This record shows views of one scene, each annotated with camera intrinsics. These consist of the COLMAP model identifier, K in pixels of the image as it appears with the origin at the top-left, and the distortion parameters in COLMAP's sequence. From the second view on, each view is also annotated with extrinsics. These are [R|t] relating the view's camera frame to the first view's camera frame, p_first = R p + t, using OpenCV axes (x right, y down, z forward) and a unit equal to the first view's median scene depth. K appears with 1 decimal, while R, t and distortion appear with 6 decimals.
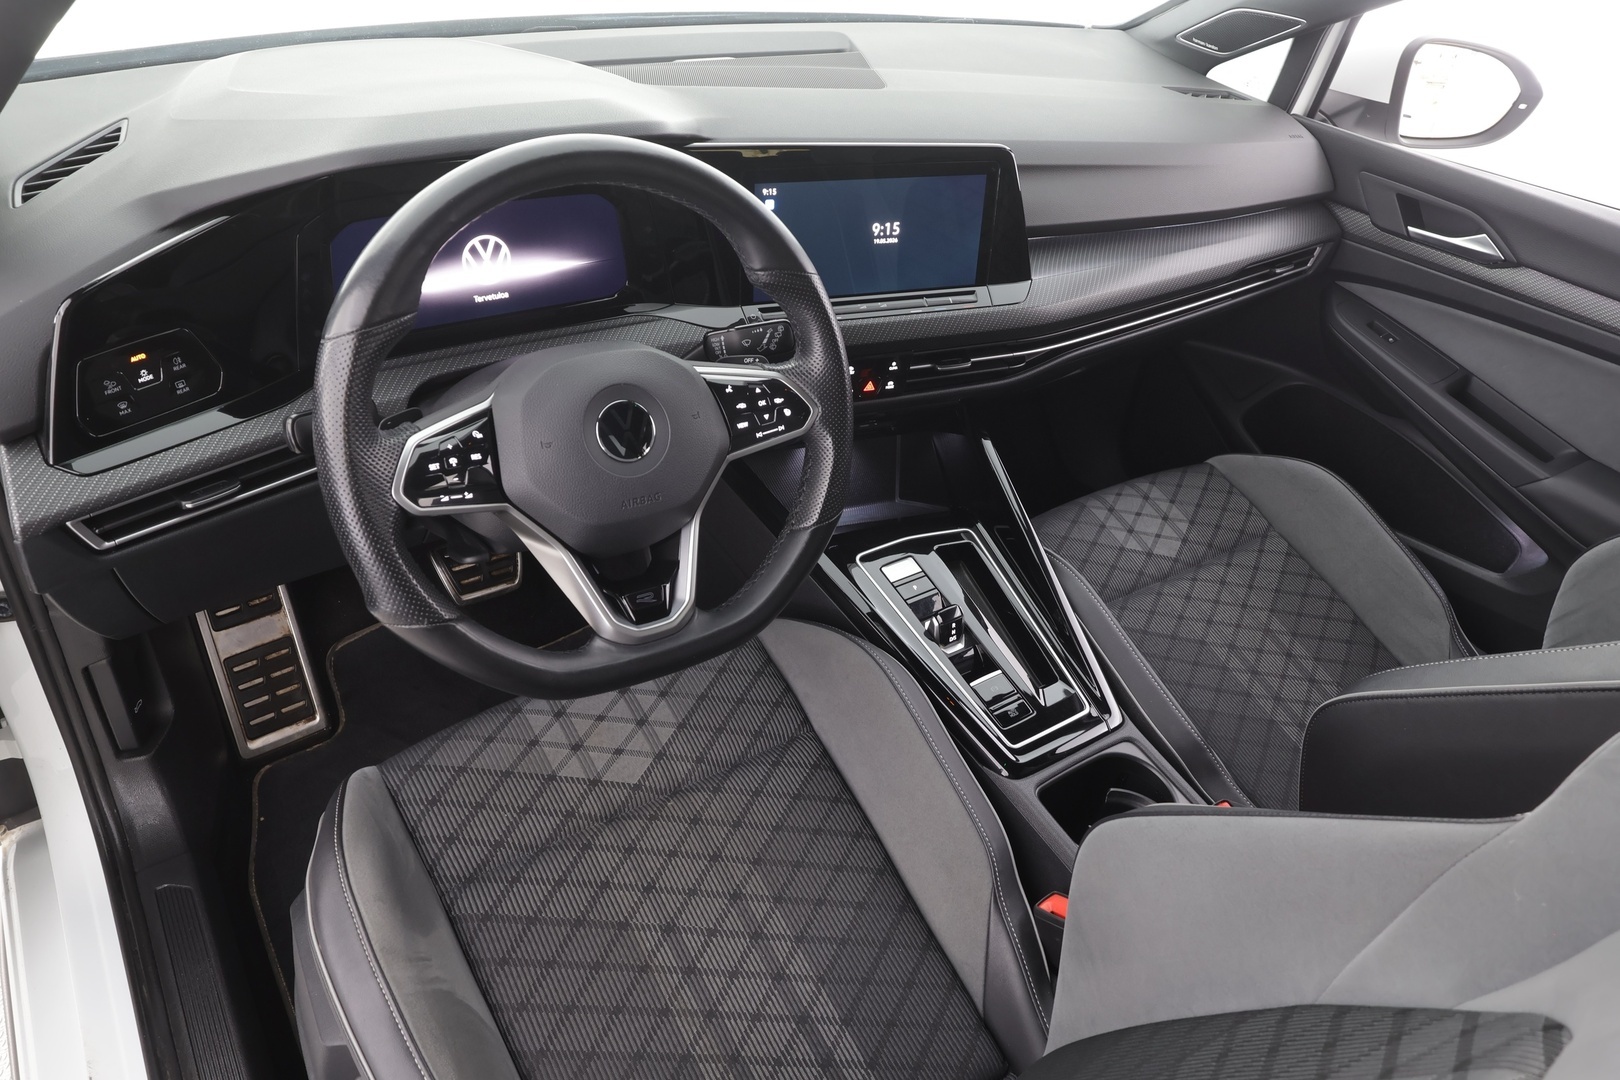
lens RADIAL K [[1154.6, 0, 813.2], [0, 1154.6, 540.9], [0, 0, 1]] dist [0.012836, 0.003866]
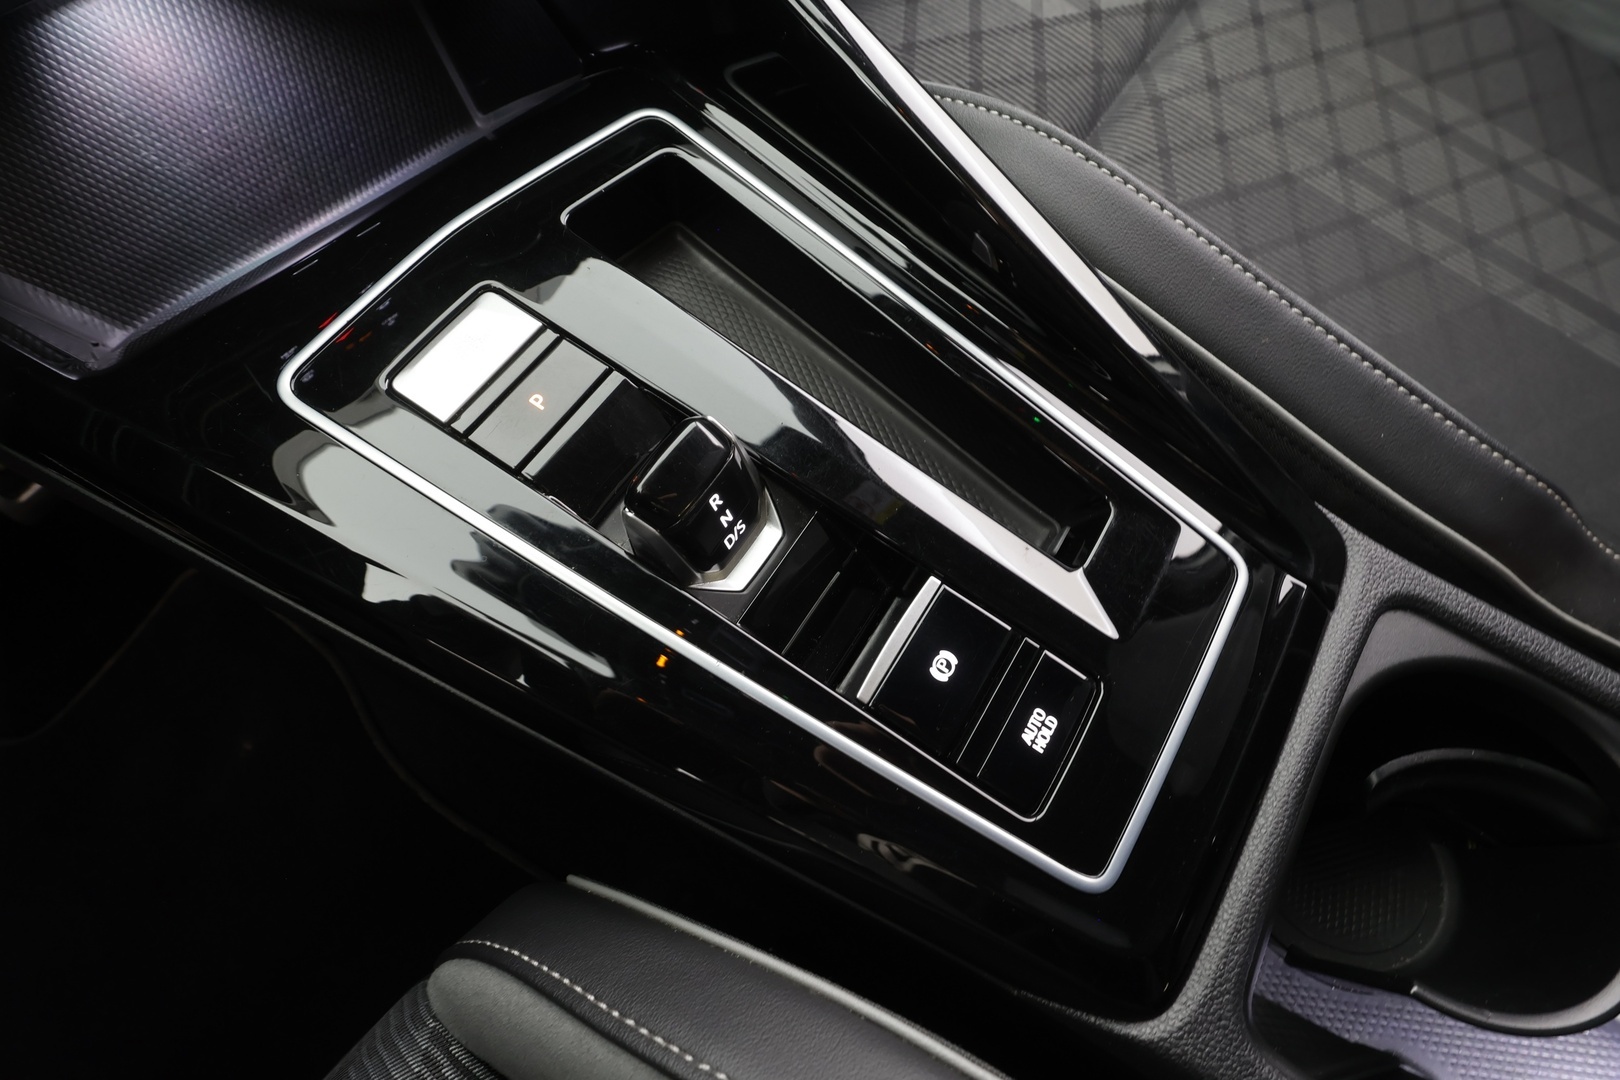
lens RADIAL K [[770.0, 0, 807.1], [0, 770.0, 539.3], [0, 0, 1]] dist [0.000788, 0.000357]
pose [[0.912352, -0.409218, 0.012464, 0.137694], [0.364259, 0.825260, 0.431579, 0.012270], [-0.186896, -0.389212, 0.901989, 0.850483]]
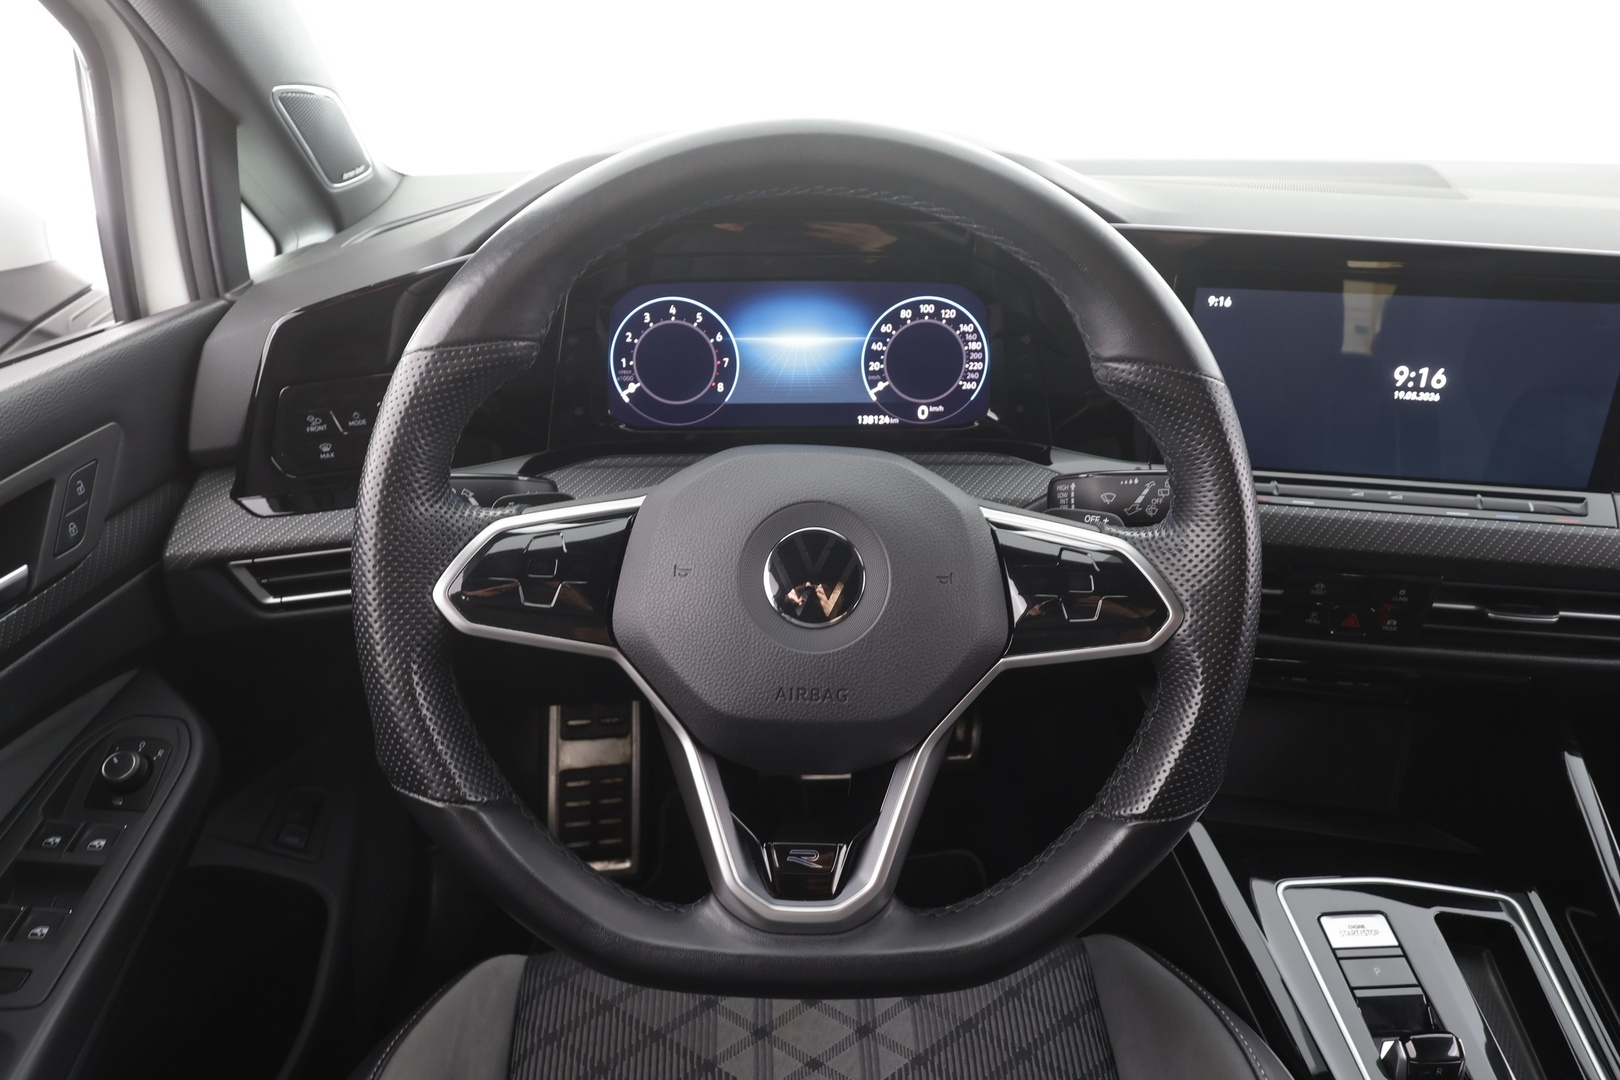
lens RADIAL K [[1004.2, 0, 809.3], [0, 1004.2, 541.5], [0, 0, 1]] dist [0.014060, -0.006236]
pose [[0.843584, 0.154410, -0.514318, 0.078519], [-0.251284, 0.959943, -0.123960, -0.034137], [0.474575, 0.233811, 0.848593, 0.400656]]
